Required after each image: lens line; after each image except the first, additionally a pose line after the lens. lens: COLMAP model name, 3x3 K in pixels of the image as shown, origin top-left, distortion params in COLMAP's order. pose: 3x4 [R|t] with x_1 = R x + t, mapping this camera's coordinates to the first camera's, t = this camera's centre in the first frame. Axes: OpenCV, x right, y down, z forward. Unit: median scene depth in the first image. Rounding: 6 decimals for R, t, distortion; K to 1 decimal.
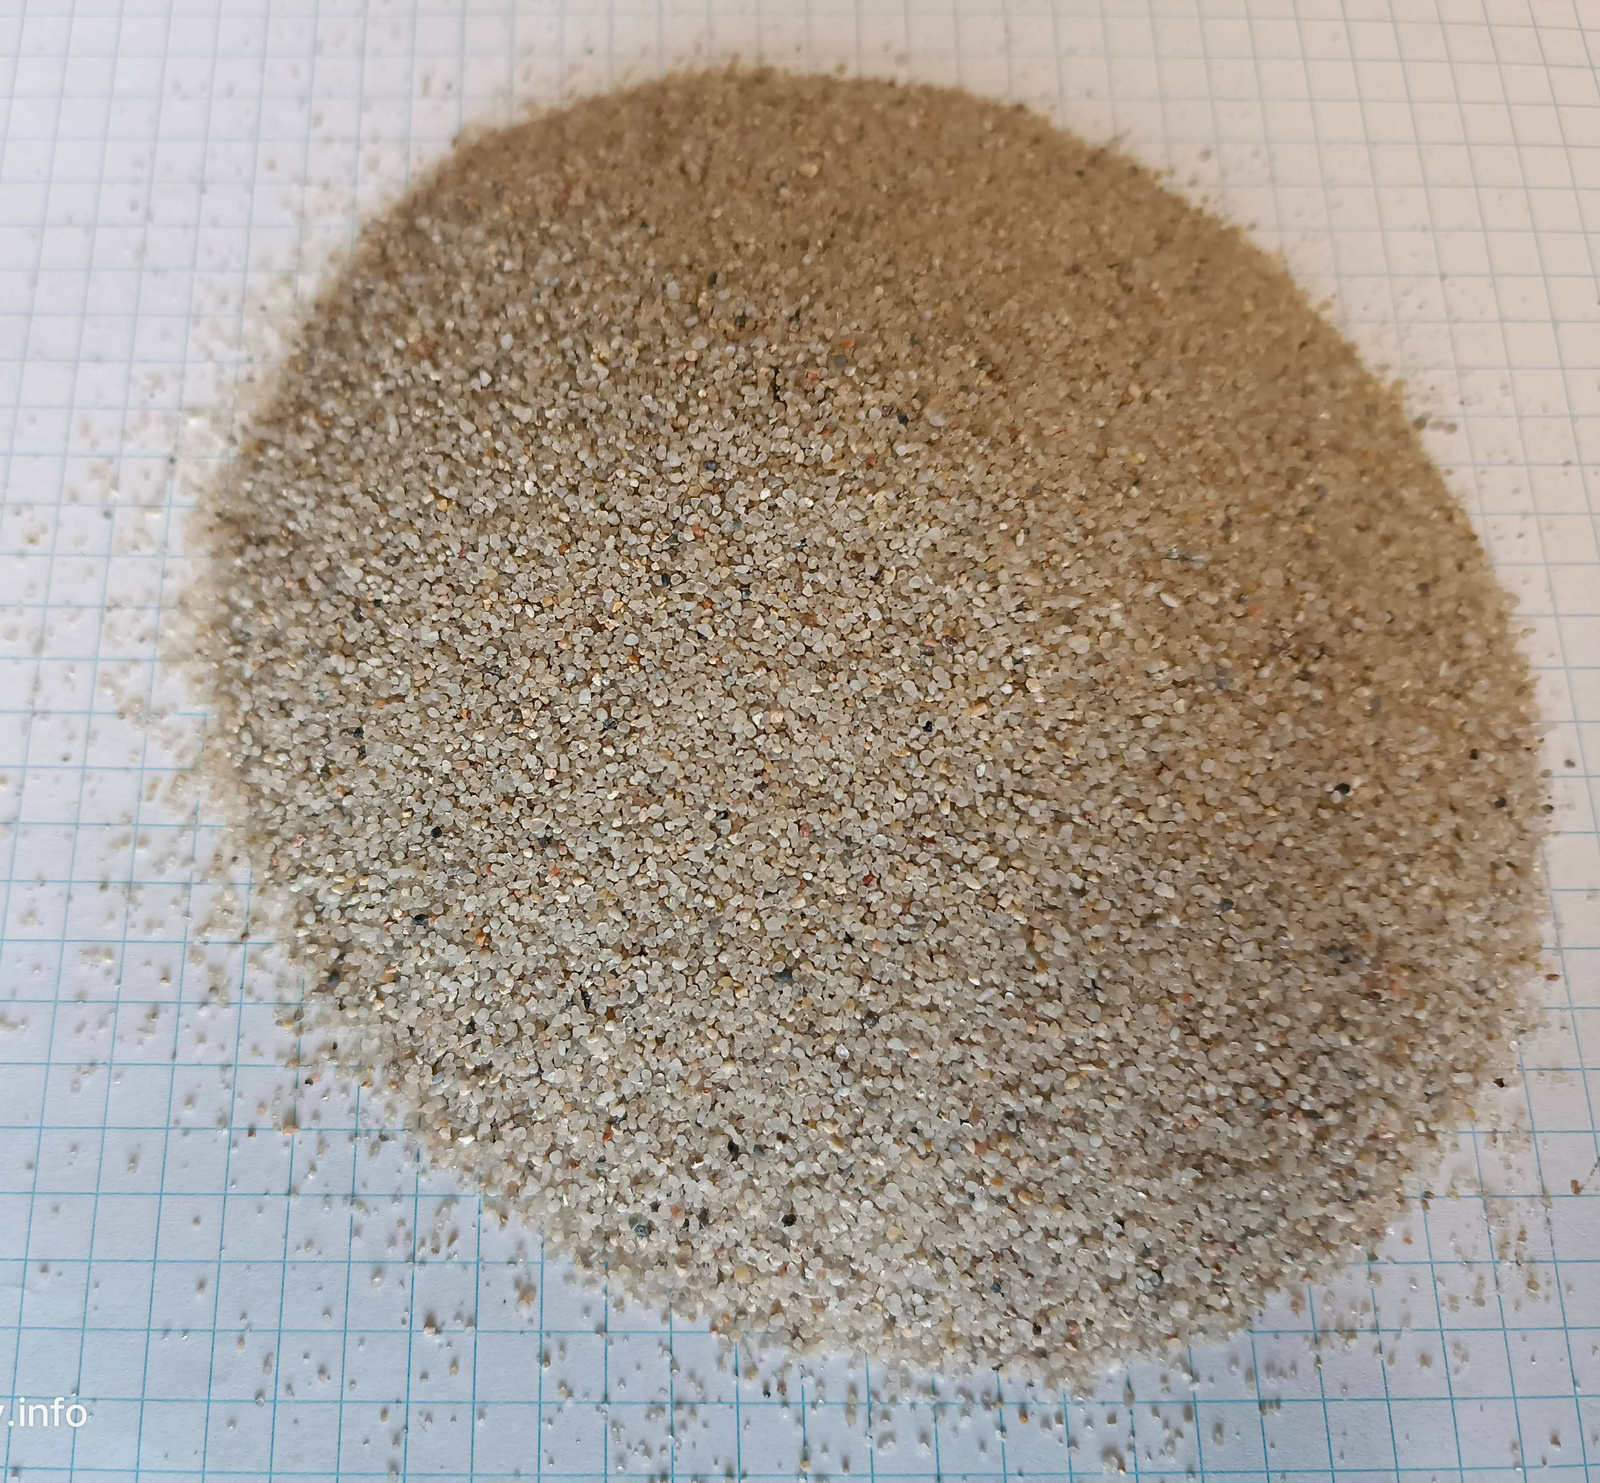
lens RADIAL K [[1543.4, 0, 674.0], [0, 1543.4, 734.1], [0, 0, 1]] dist [-0.034898, 0.000000]
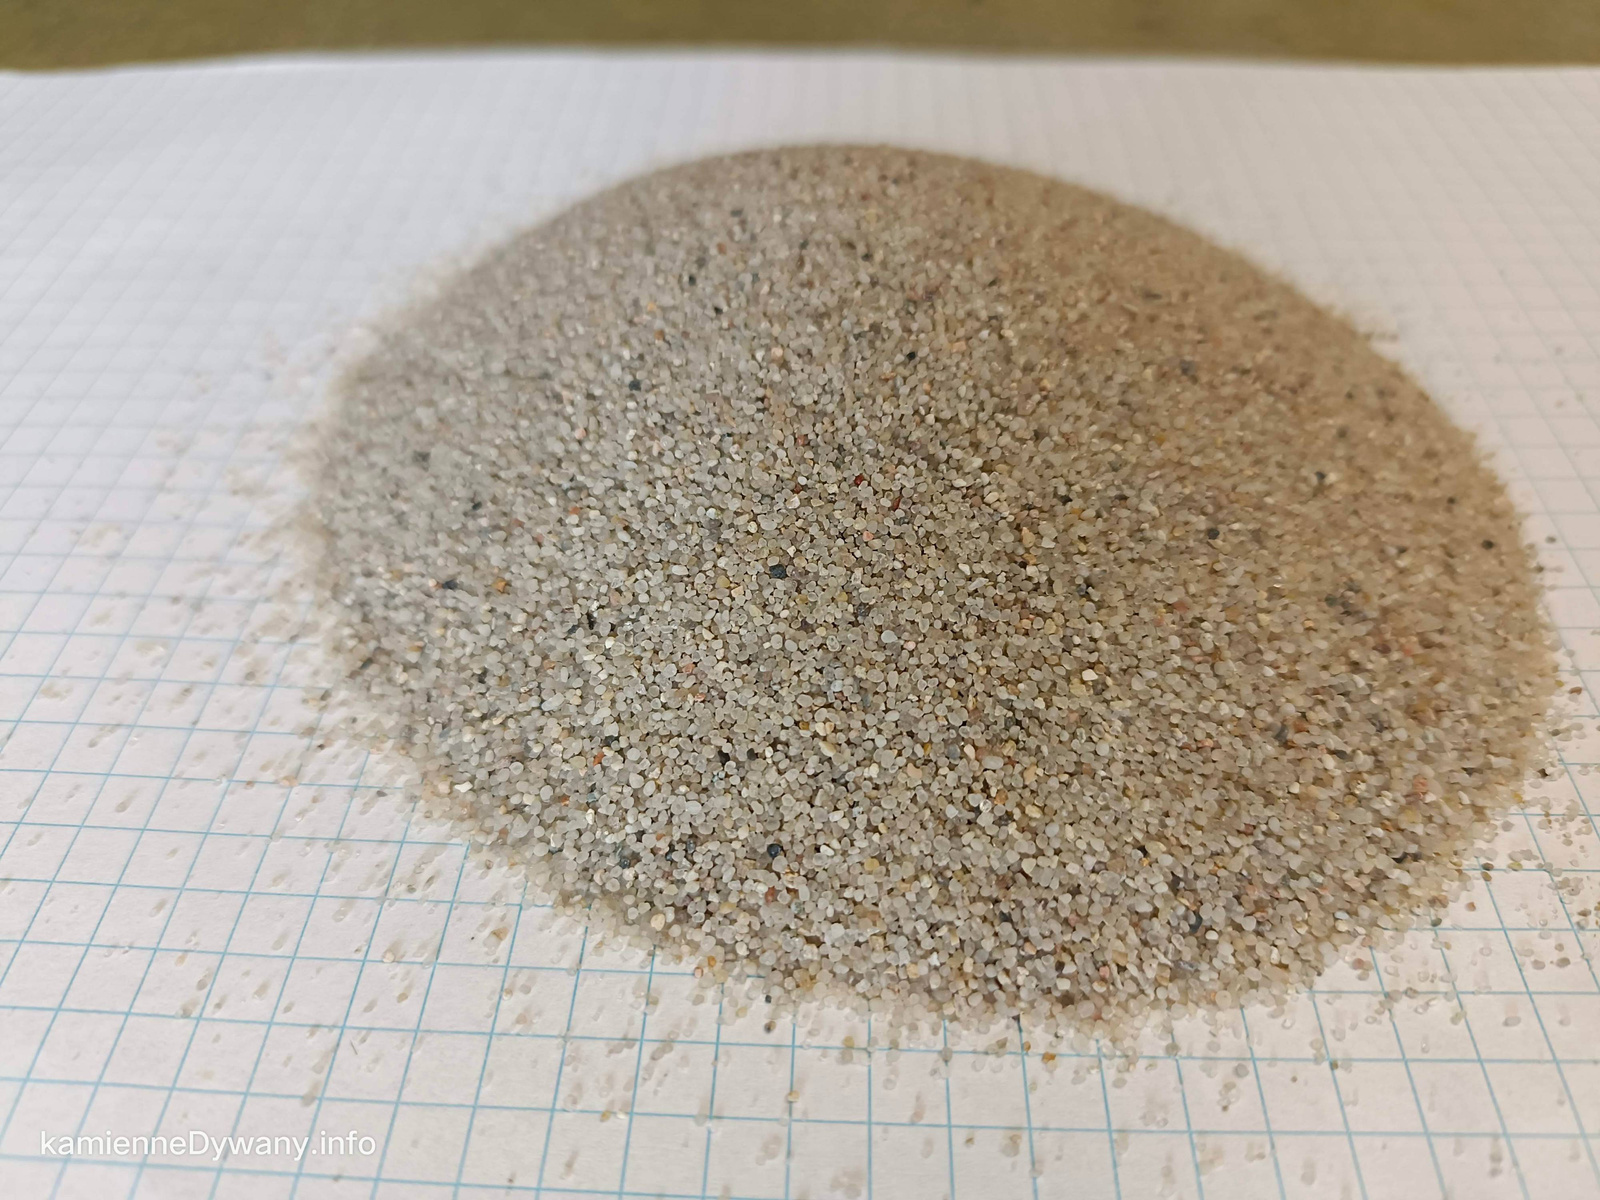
lens RADIAL K [[1277.5, 0, 797.8], [0, 1277.5, 591.9], [0, 0, 1]] dist [-0.035637, -0.025280]
pose [[0.998627, 0.005346, -0.052102, 0.127291], [-0.028795, 0.886982, -0.460905, 0.553836], [0.043749, 0.461773, 0.885919, 0.253329]]
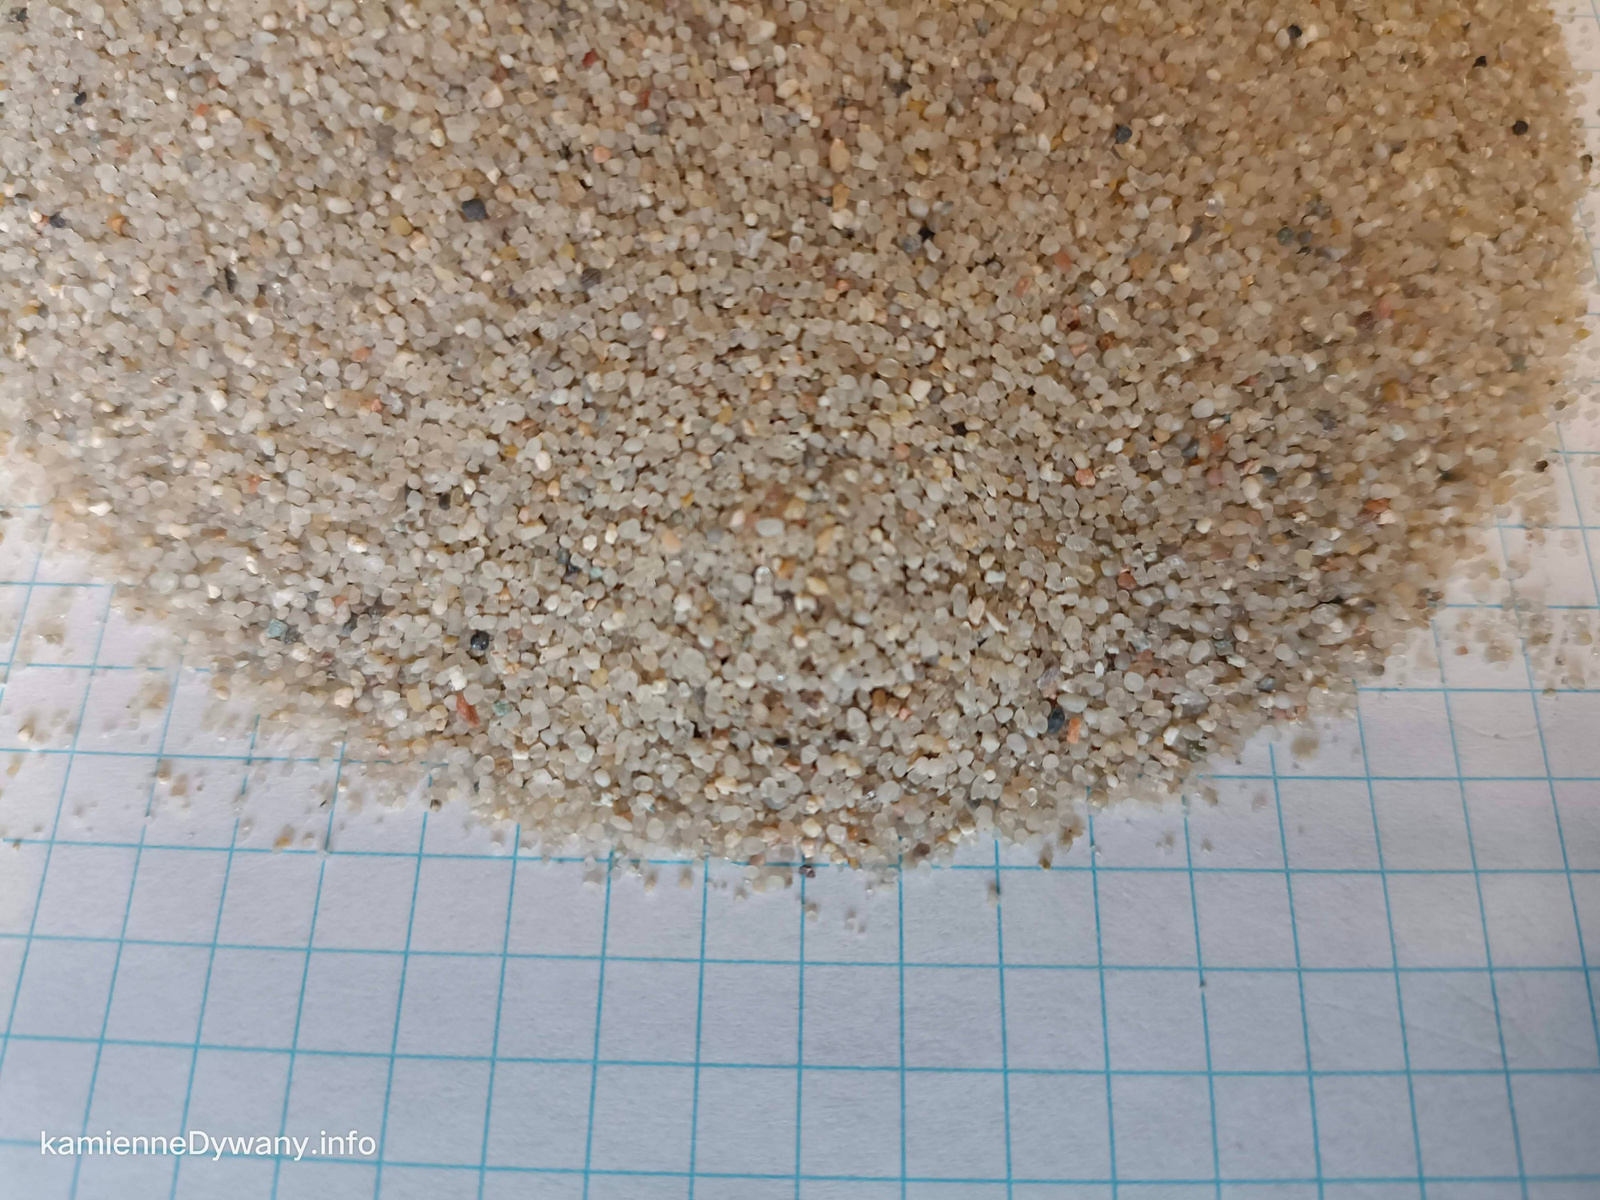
lens RADIAL K [[1277.5, 0, 803.2], [0, 1277.5, 592.2], [0, 0, 1]] dist [-0.035637, -0.025280]
pose [[0.999289, 0.007338, -0.036977, 0.240236], [-0.010363, 0.996553, -0.082304, 0.372222], [0.036246, 0.082629, 0.995921, 0.442296]]
